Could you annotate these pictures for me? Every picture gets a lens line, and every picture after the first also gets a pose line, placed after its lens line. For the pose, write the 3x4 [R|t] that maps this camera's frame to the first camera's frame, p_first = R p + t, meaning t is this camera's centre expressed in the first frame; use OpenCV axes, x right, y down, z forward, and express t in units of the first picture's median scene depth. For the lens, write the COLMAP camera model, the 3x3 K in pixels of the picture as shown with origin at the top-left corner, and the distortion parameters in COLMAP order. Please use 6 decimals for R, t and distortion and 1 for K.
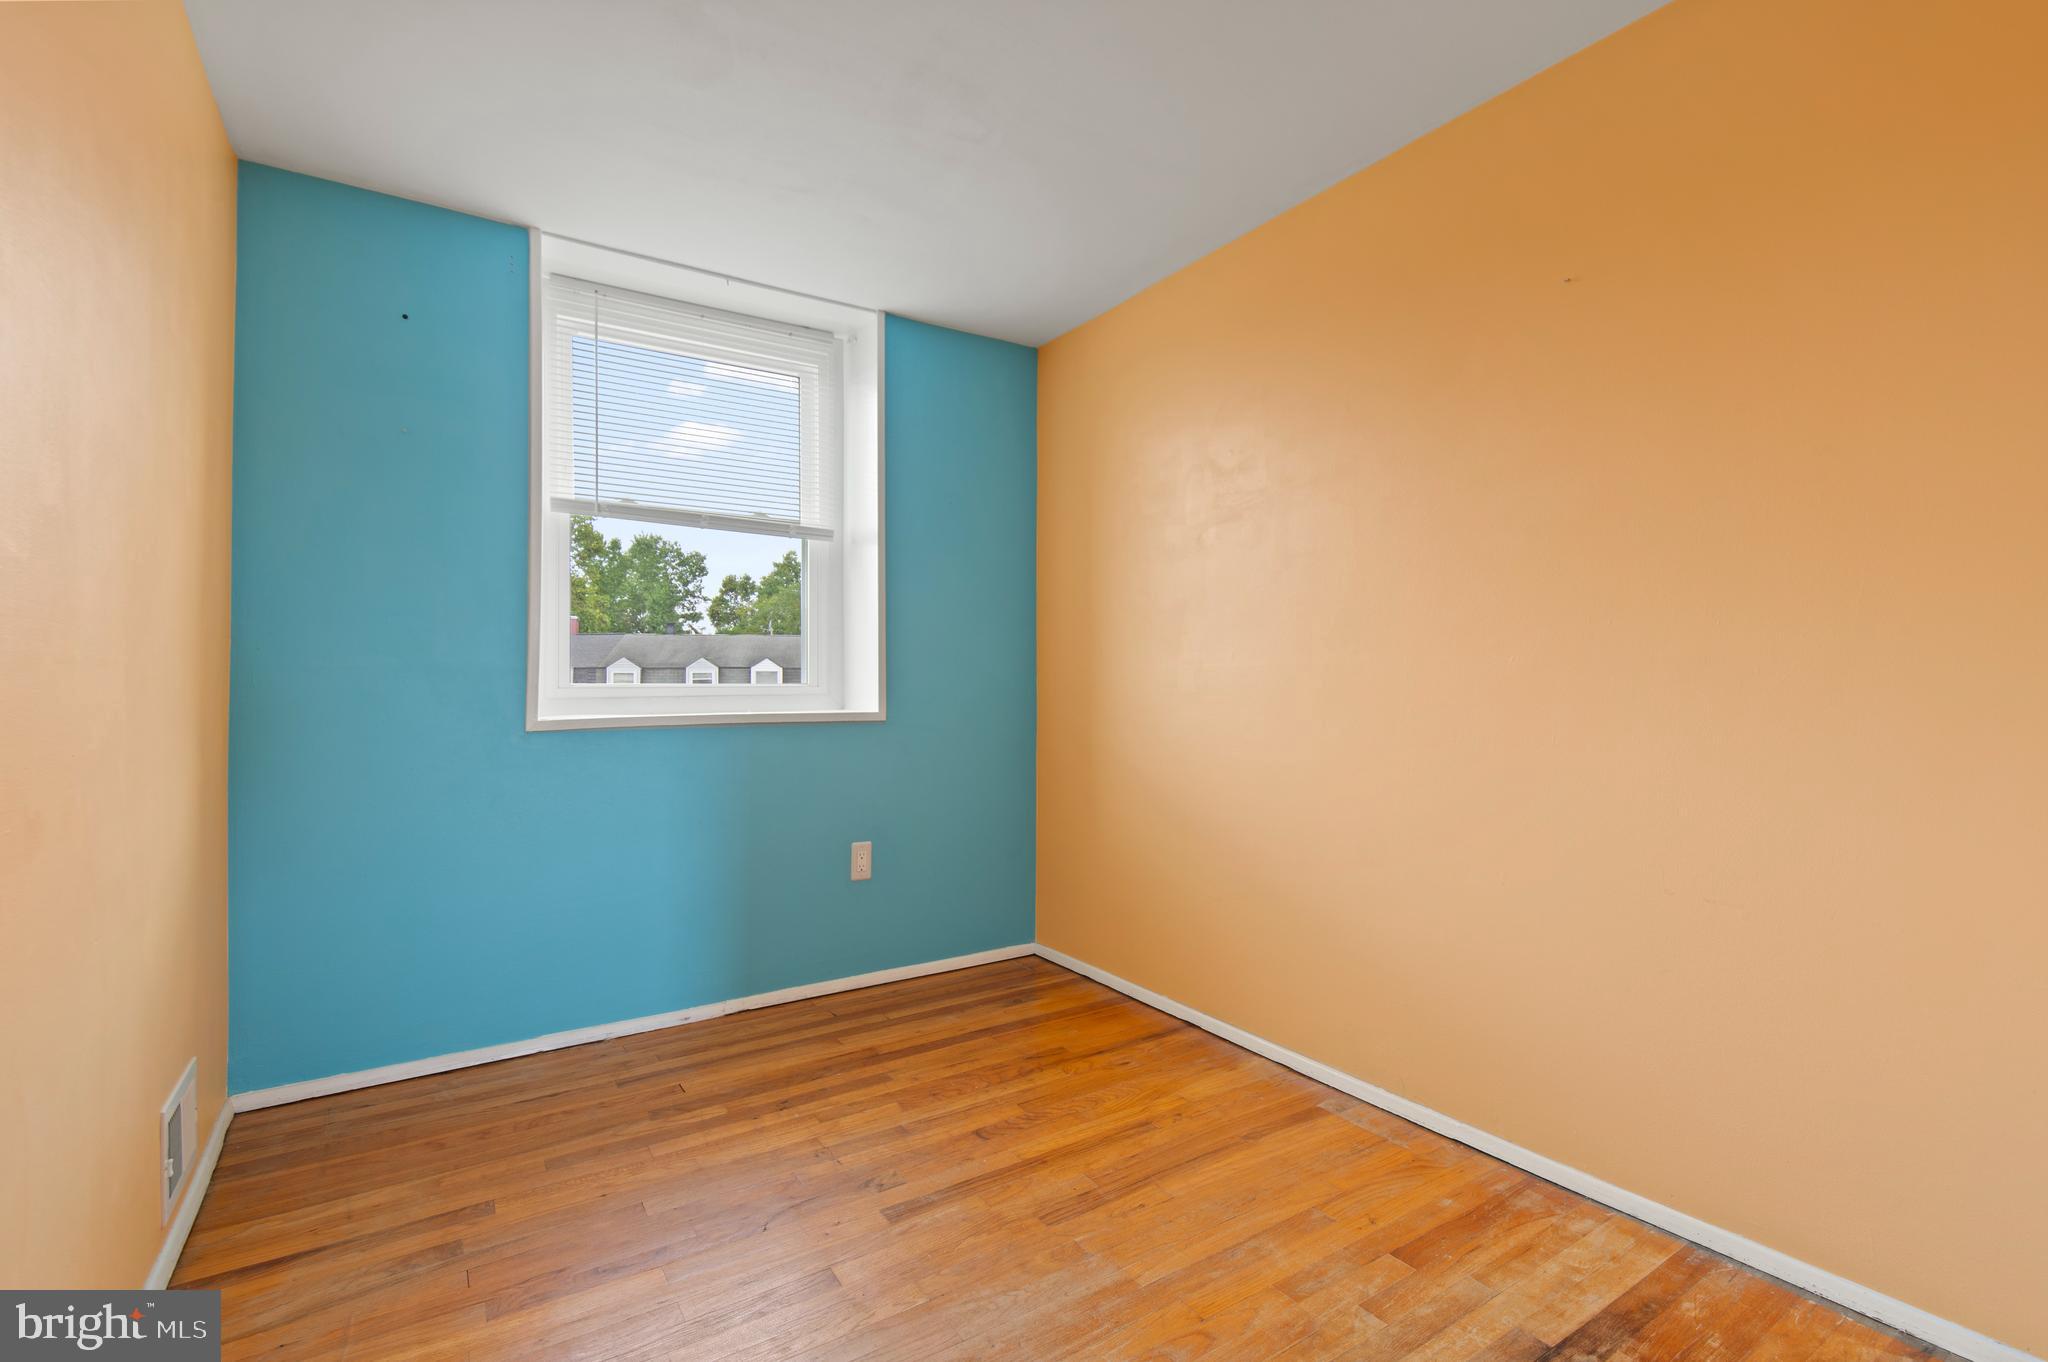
lens RADIAL K [[939.0, 0, 1030.0], [0, 939.0, 675.4], [0, 0, 1]] dist [-0.005747, -0.004672]
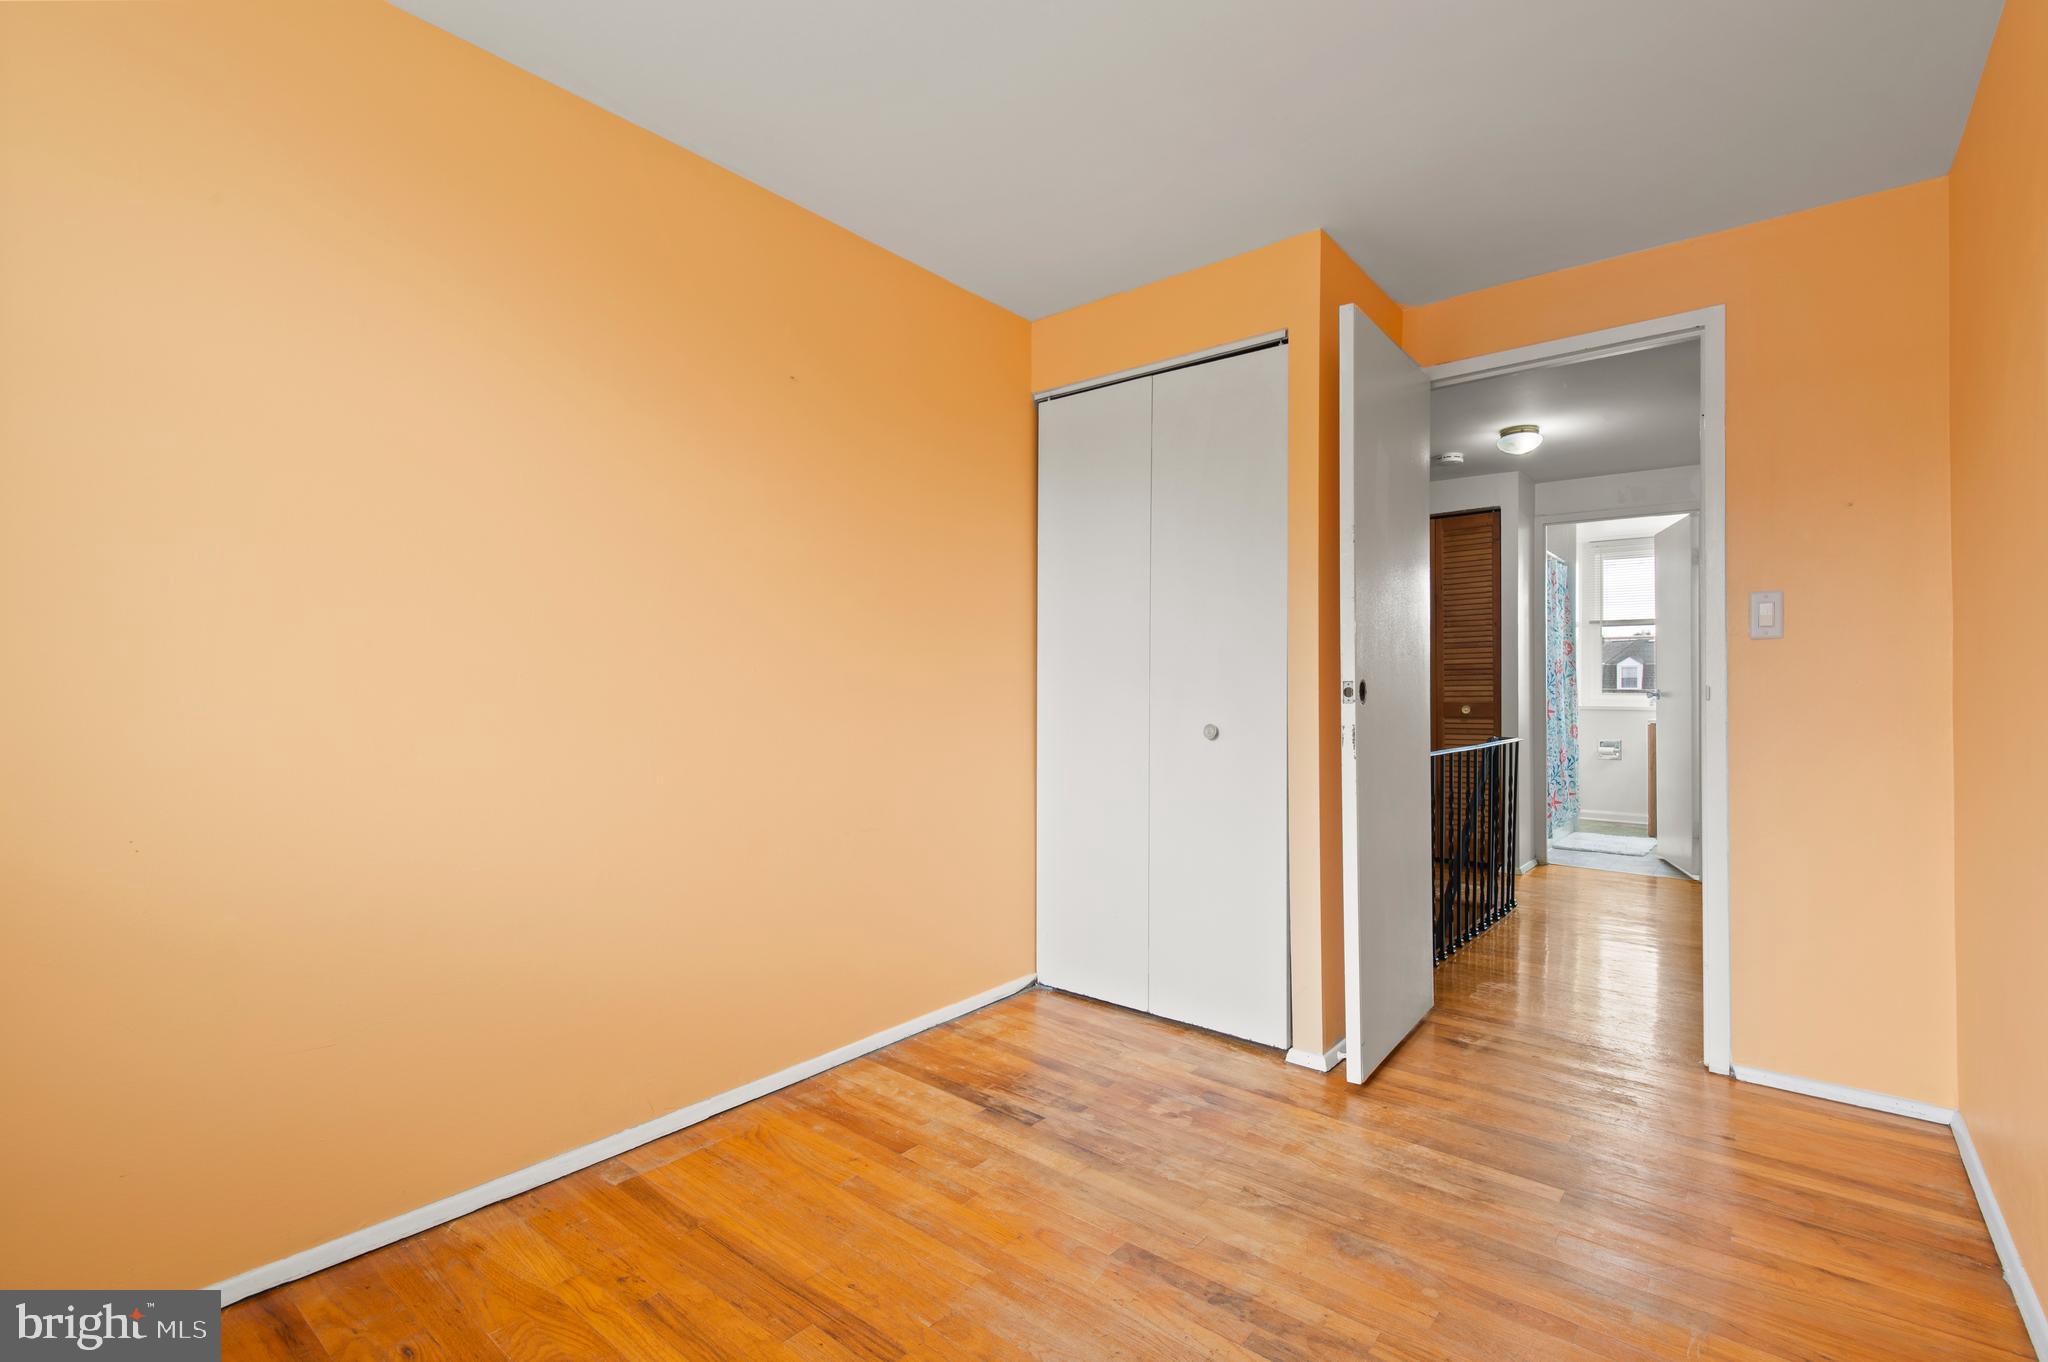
lens RADIAL K [[939.0, 0, 1026.0], [0, 939.0, 684.2], [0, 0, 1]] dist [-0.005747, -0.004672]
pose [[-0.294856, -0.002003, 0.955540, -0.771676], [-0.002688, 0.999996, 0.001267, -0.003332], [-0.955538, -0.002195, -0.294860, 1.103051]]
